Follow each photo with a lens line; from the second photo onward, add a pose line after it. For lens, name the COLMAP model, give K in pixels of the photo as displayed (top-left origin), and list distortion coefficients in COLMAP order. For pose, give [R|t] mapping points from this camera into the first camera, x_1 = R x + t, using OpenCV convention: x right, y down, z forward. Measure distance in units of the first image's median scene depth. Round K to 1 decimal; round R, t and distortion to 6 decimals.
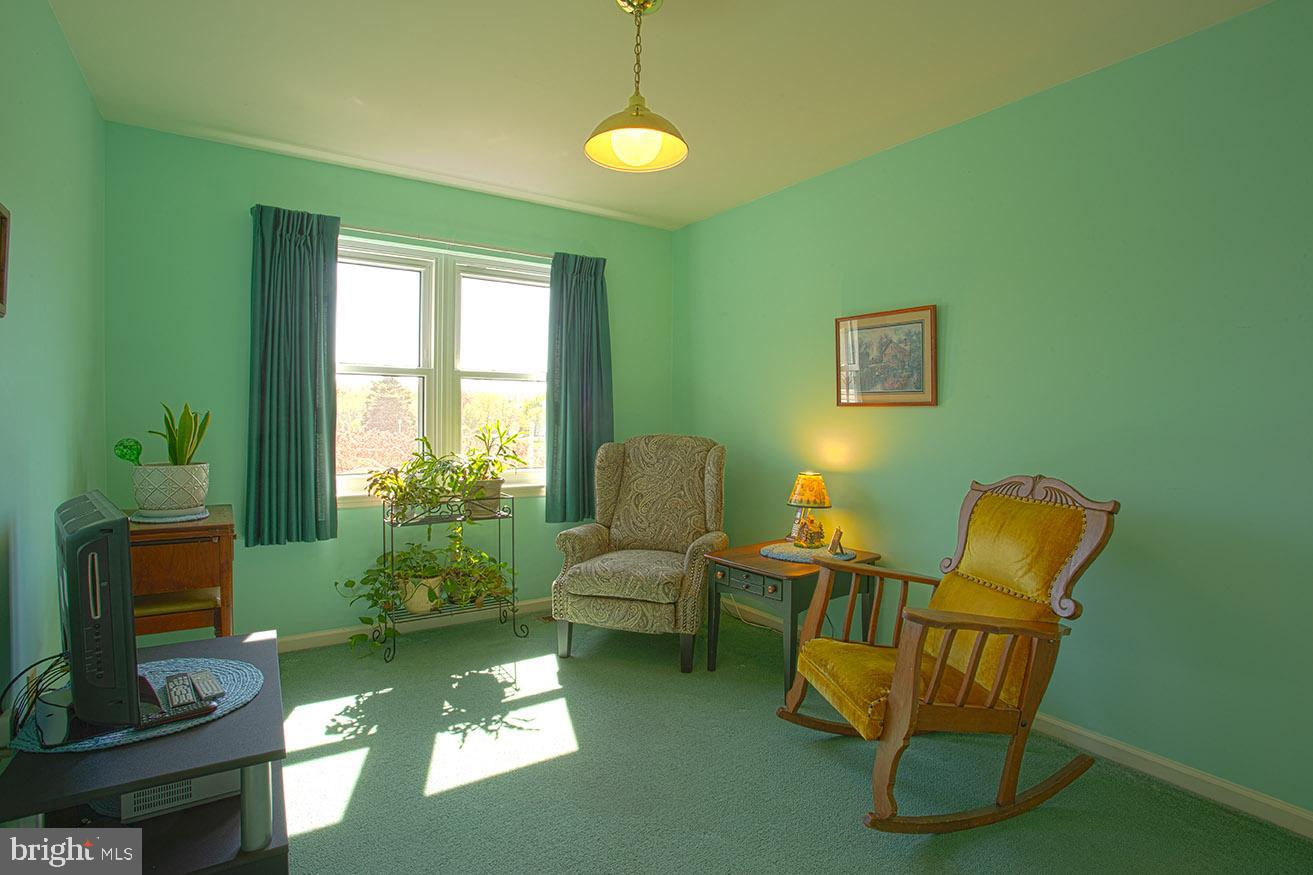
lens RADIAL K [[665.4, 0, 656.5], [0, 665.4, 437.5], [0, 0, 1]] dist [-0.081360, 0.037850]
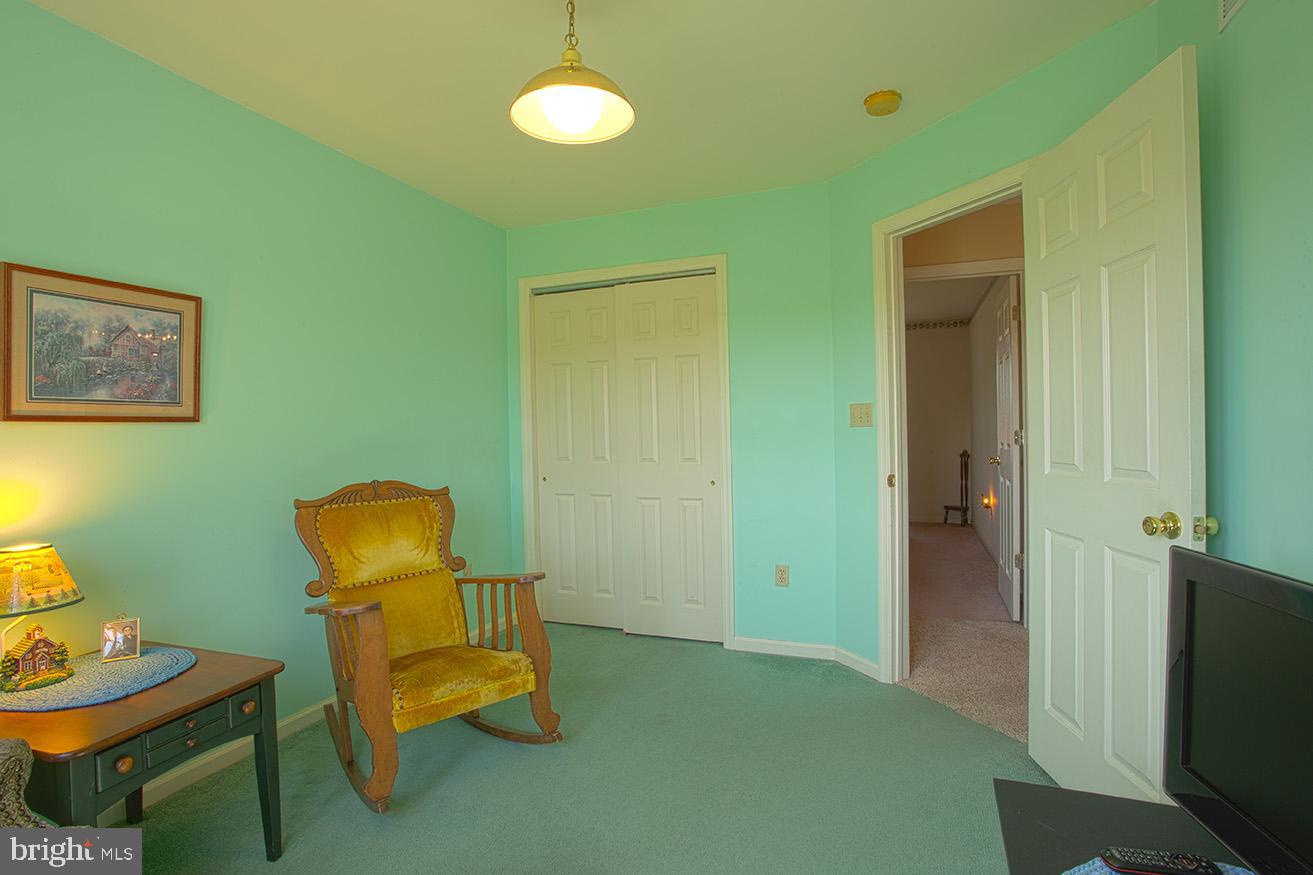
lens RADIAL K [[665.4, 0, 656.5], [0, 665.4, 437.5], [0, 0, 1]] dist [-0.081360, 0.037850]
pose [[-0.585129, -0.010021, 0.810878, -0.527453], [0.040345, 0.998326, 0.041451, -0.038045], [-0.809936, 0.056969, -0.583745, 0.972742]]
